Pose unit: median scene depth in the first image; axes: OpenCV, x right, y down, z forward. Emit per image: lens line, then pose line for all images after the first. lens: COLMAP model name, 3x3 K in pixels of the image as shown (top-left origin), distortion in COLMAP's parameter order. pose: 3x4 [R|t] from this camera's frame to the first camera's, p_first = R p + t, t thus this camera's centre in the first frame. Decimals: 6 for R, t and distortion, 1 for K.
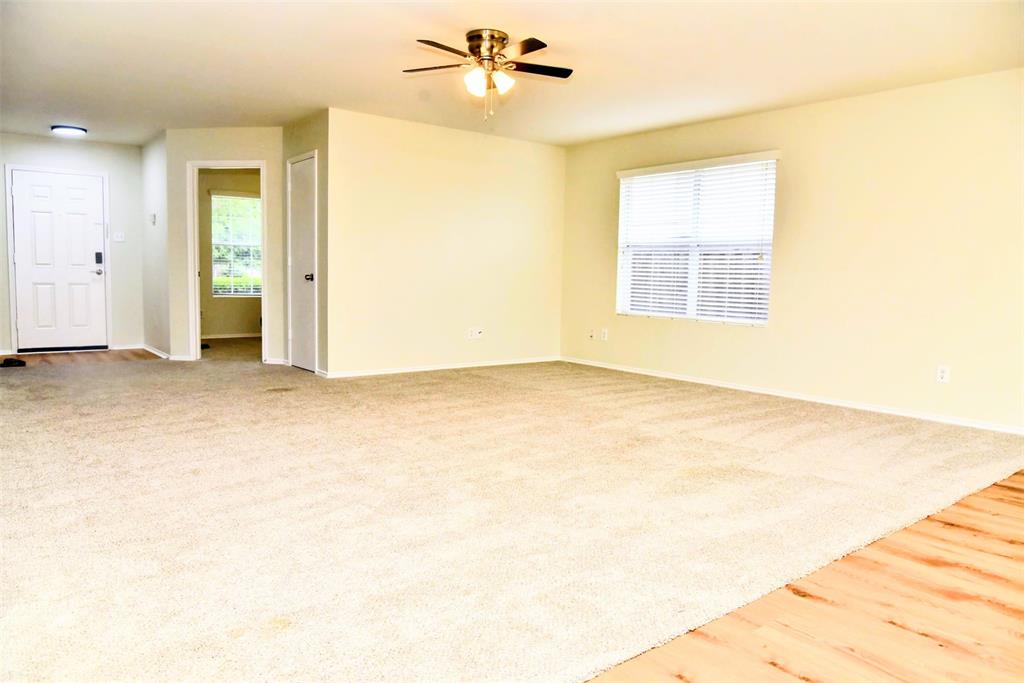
lens RADIAL K [[705.7, 0, 512.0], [0, 705.7, 341.5], [0, 0, 1]] dist [-0.041261, 0.001015]
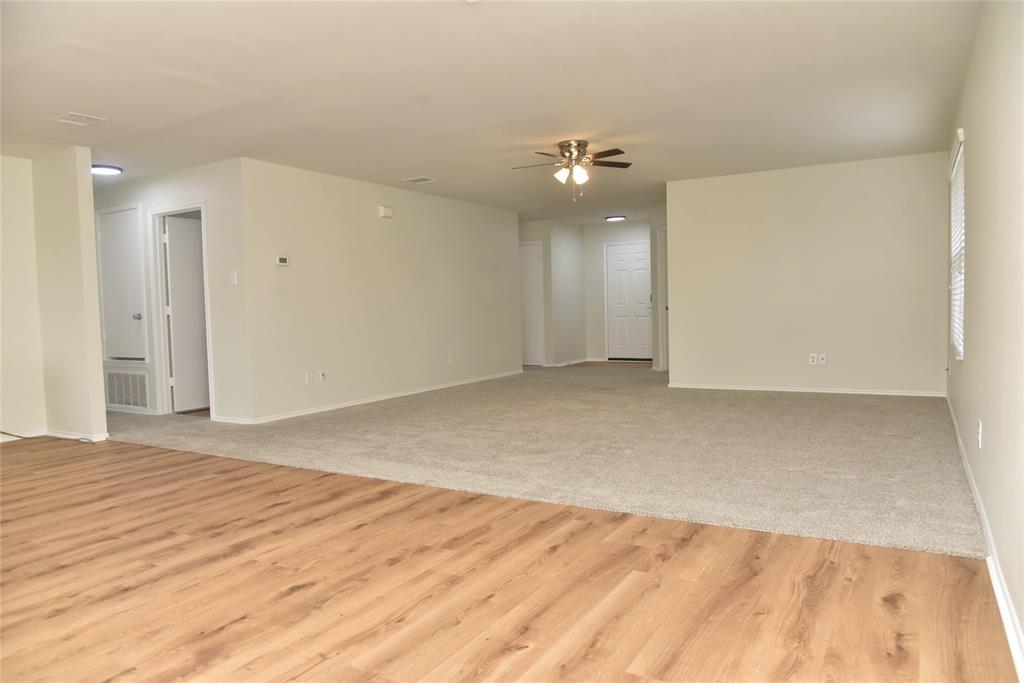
lens RADIAL K [[705.7, 0, 512.0], [0, 705.7, 341.5], [0, 0, 1]] dist [-0.041261, 0.001015]
pose [[0.352196, 0.016029, -0.935789, 1.193843], [-0.050821, 0.998706, -0.002020, -0.020703], [0.934545, 0.048270, 0.352555, 0.370199]]
